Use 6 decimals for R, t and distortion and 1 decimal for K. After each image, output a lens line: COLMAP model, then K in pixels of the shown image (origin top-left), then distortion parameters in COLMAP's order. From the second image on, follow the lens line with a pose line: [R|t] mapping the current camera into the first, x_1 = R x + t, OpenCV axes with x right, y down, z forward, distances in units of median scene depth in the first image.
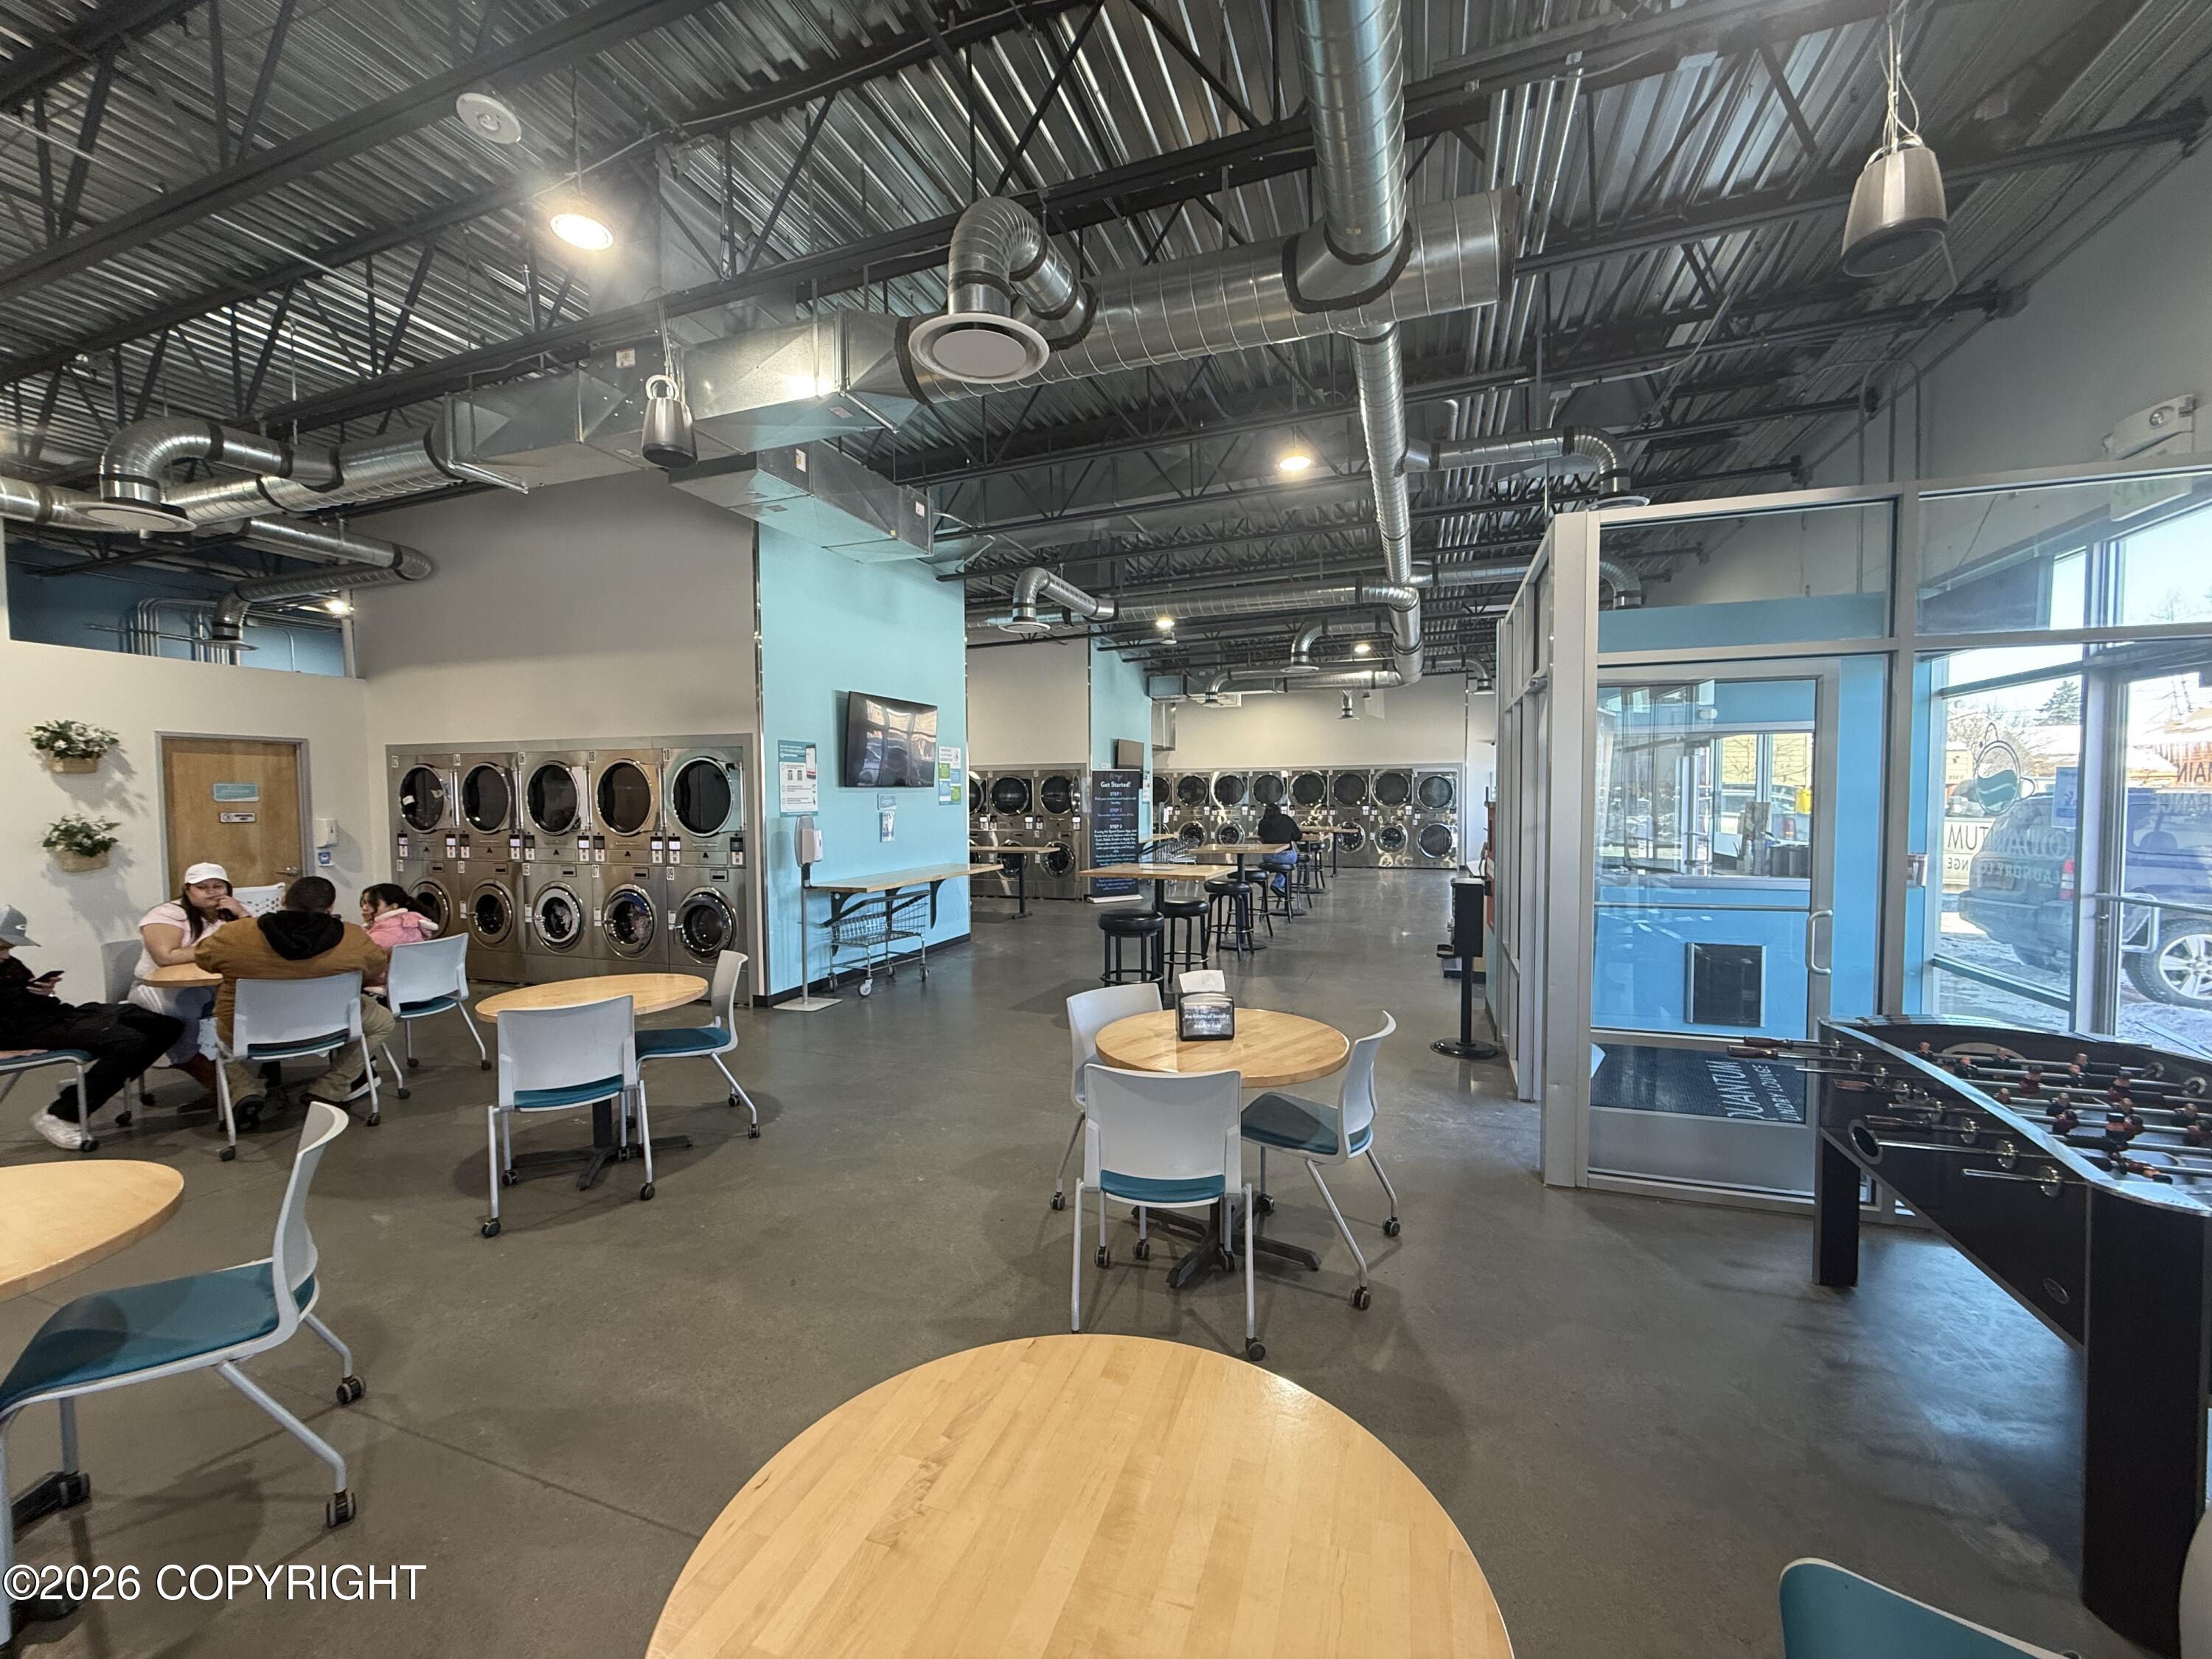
lens RADIAL K [[882.8, 0, 1108.7], [0, 882.8, 834.0], [0, 0, 1]] dist [-0.002641, 0.000314]
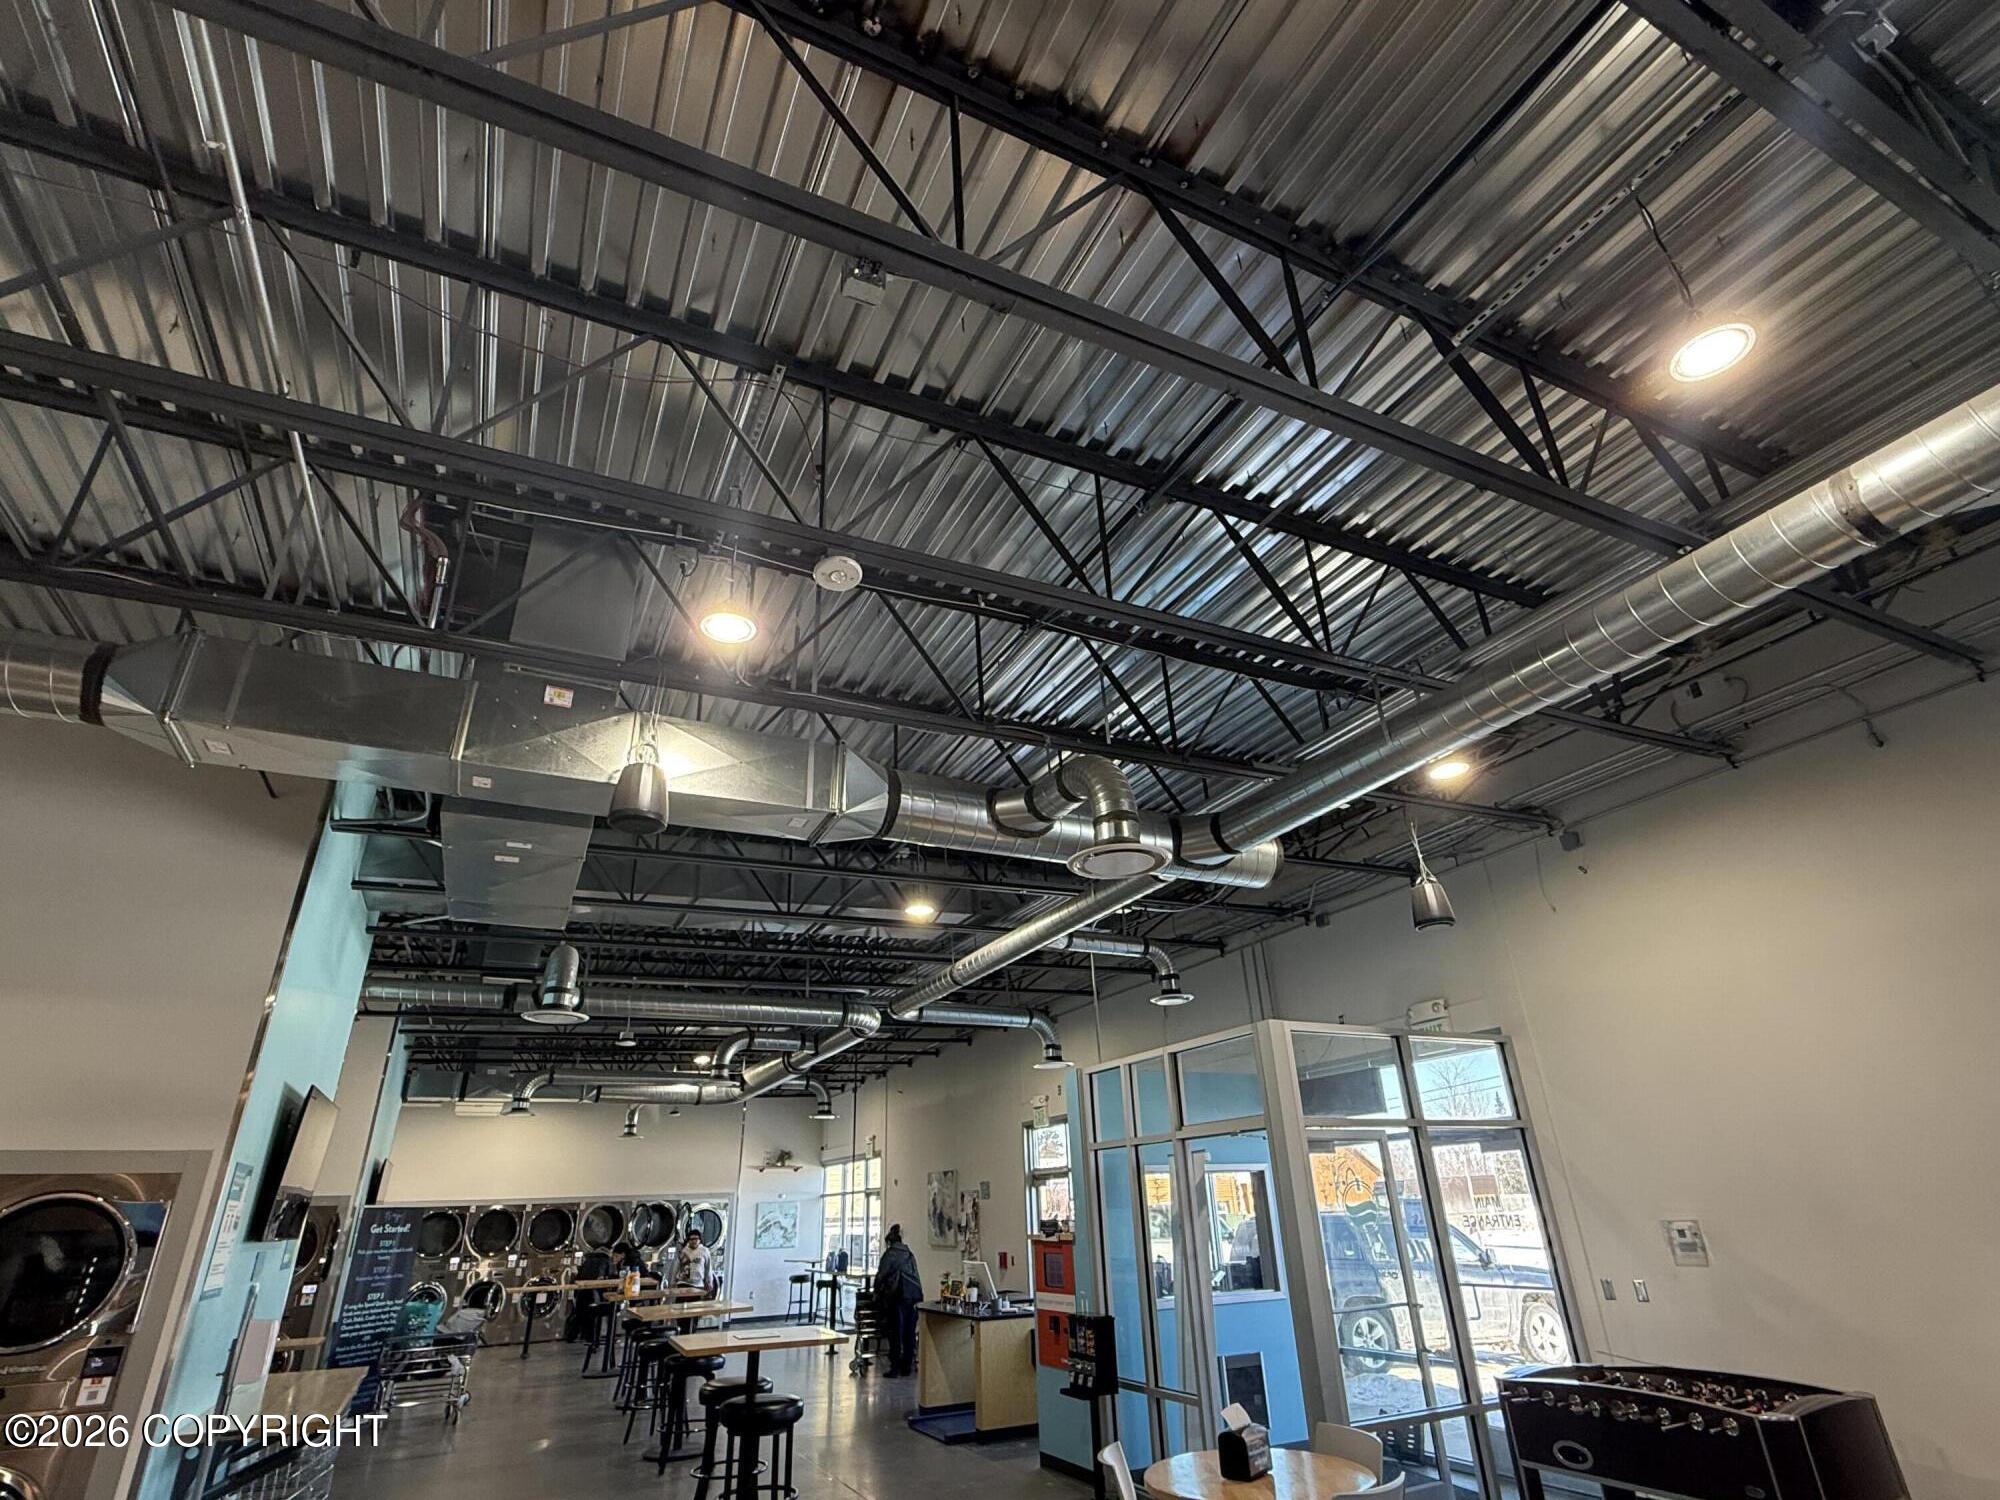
lens RADIAL K [[978.3, 0, 1000.0], [0, 978.3, 750.0], [0, 0, 1]] dist [-0.000052, 0.000068]
pose [[0.696372, 0.293966, 0.654714, -0.530235], [0.058081, 0.886187, -0.459673, -0.013239], [-0.715327, 0.358130, 0.600042, 0.078308]]
